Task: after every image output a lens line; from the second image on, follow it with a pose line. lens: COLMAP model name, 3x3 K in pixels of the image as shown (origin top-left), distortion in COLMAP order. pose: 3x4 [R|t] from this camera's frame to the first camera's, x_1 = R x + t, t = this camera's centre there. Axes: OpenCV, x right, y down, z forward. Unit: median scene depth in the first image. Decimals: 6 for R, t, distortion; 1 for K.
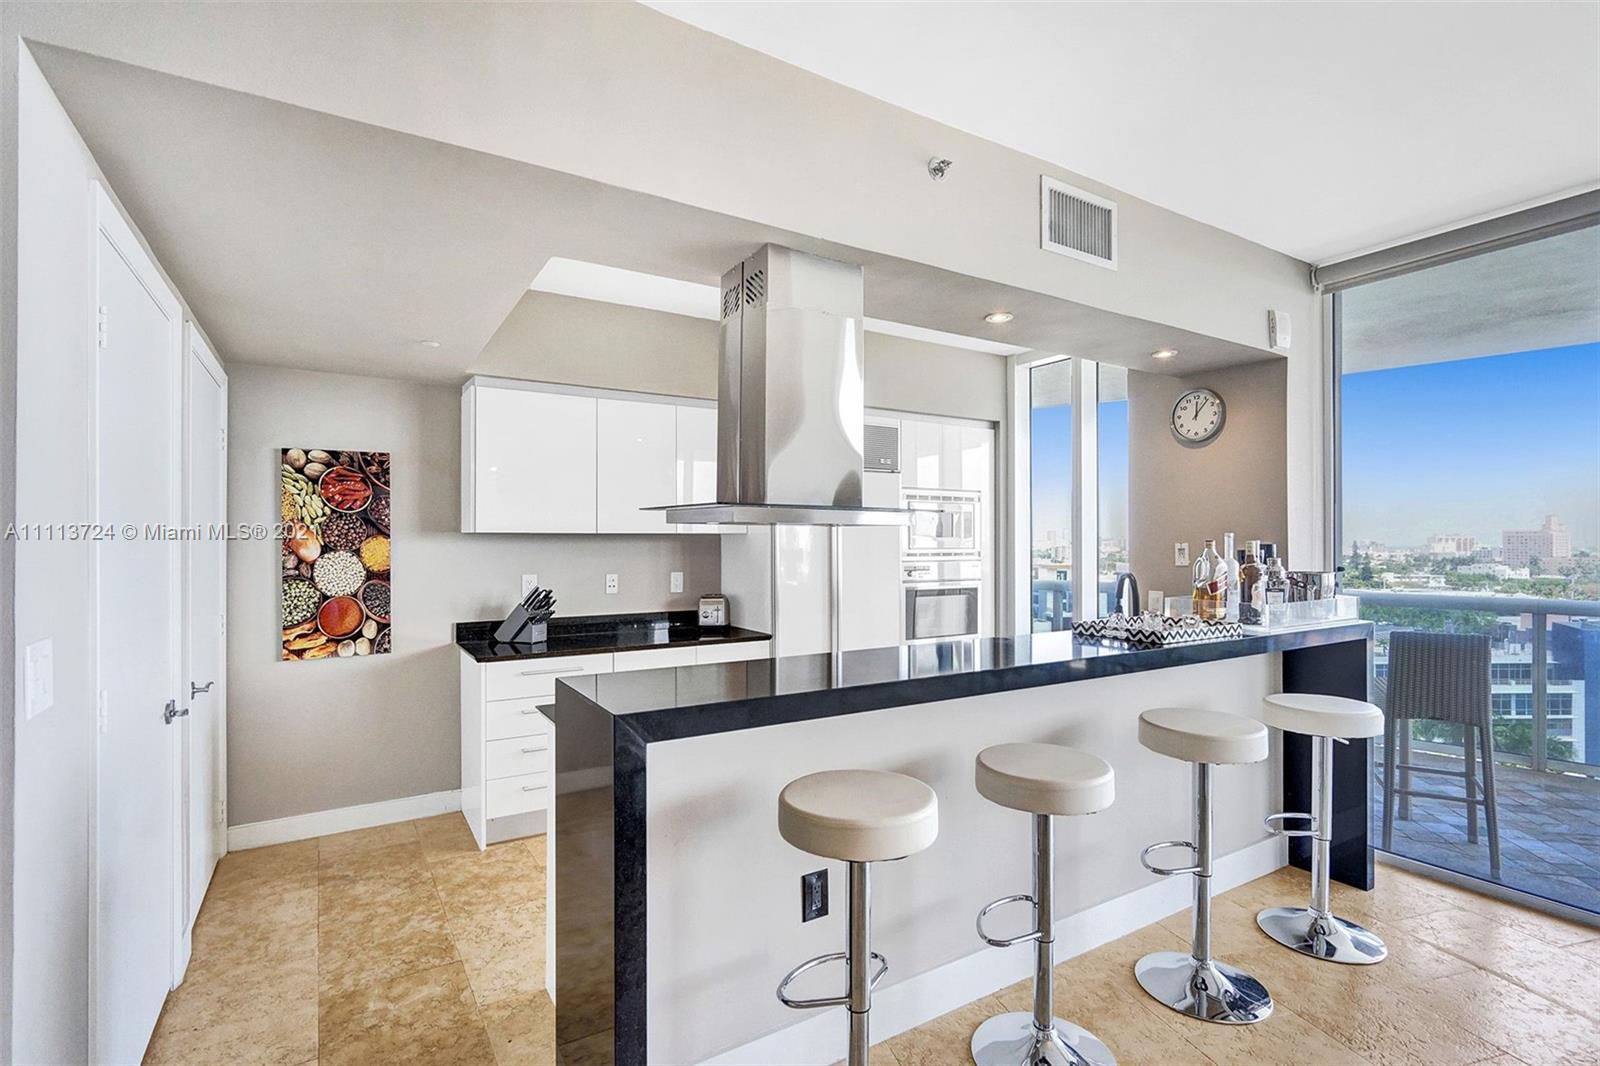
lens RADIAL K [[754.3, 0, 798.8], [0, 754.3, 541.6], [0, 0, 1]] dist [0.002765, -0.000377]
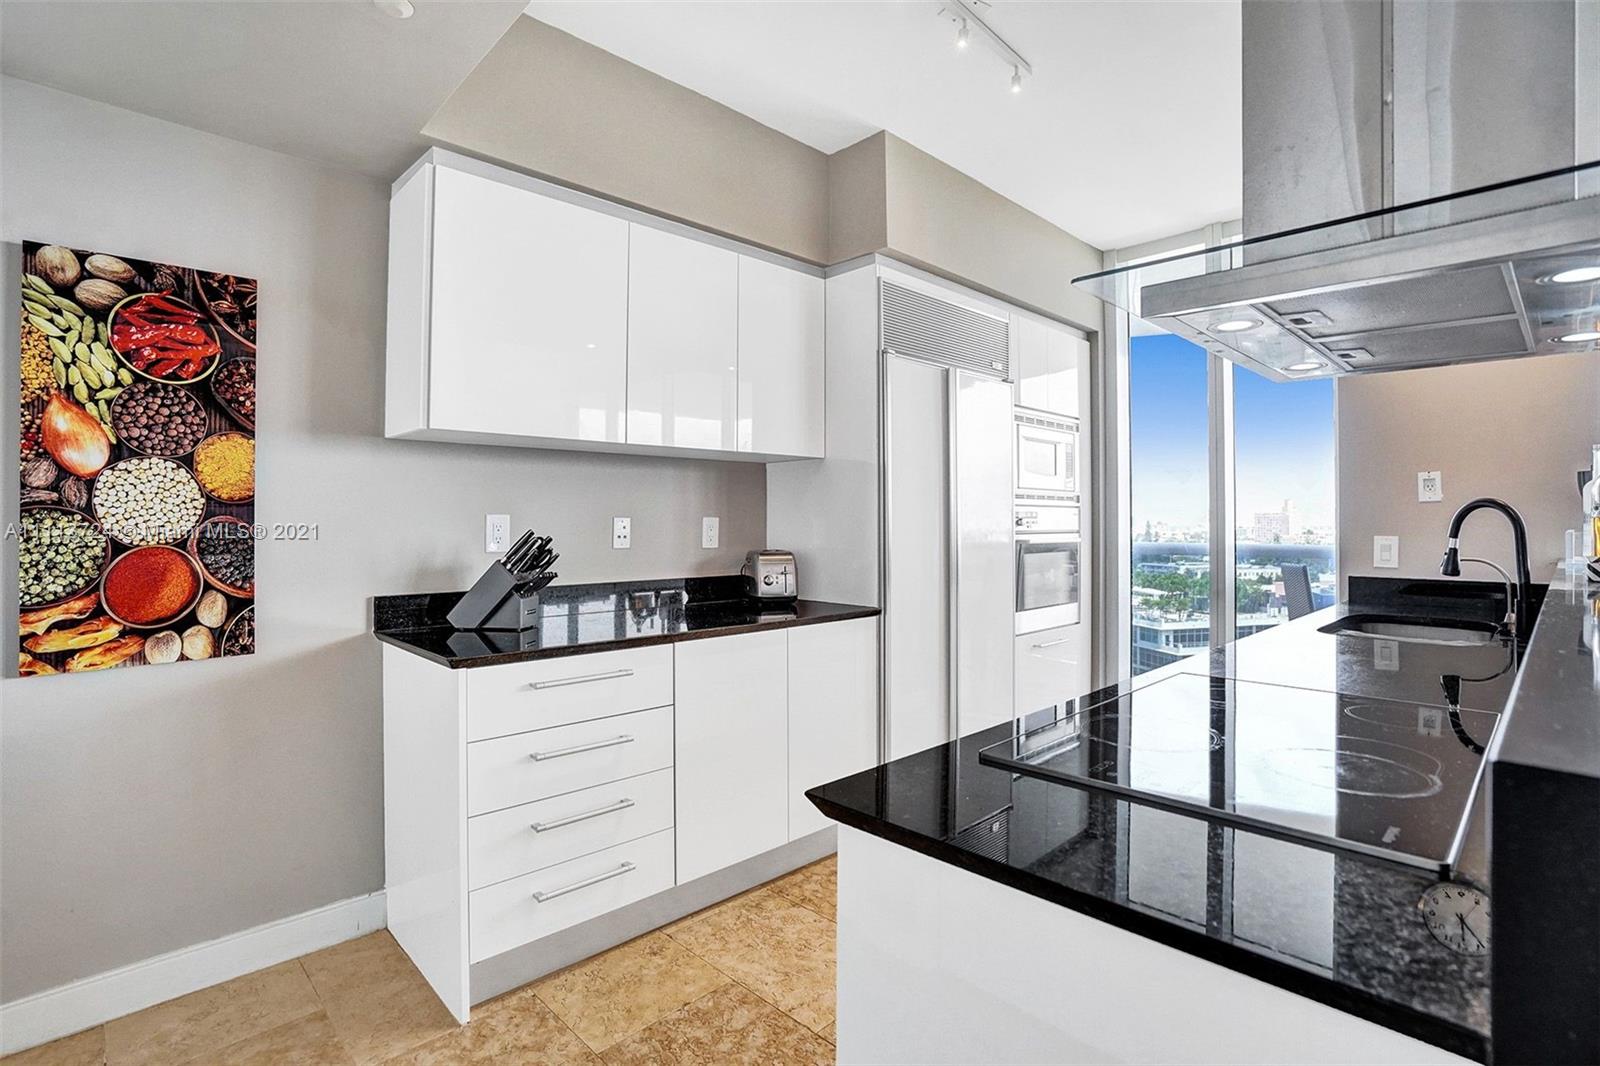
lens RADIAL K [[765.5, 0, 802.7], [0, 765.5, 511.6], [0, 0, 1]] dist [-0.047755, 0.018006]
pose [[0.976682, 0.004950, 0.214632, -0.282253], [-0.002284, 0.999917, -0.012671, 0.054287], [-0.214677, 0.011885, 0.976613, 0.408264]]
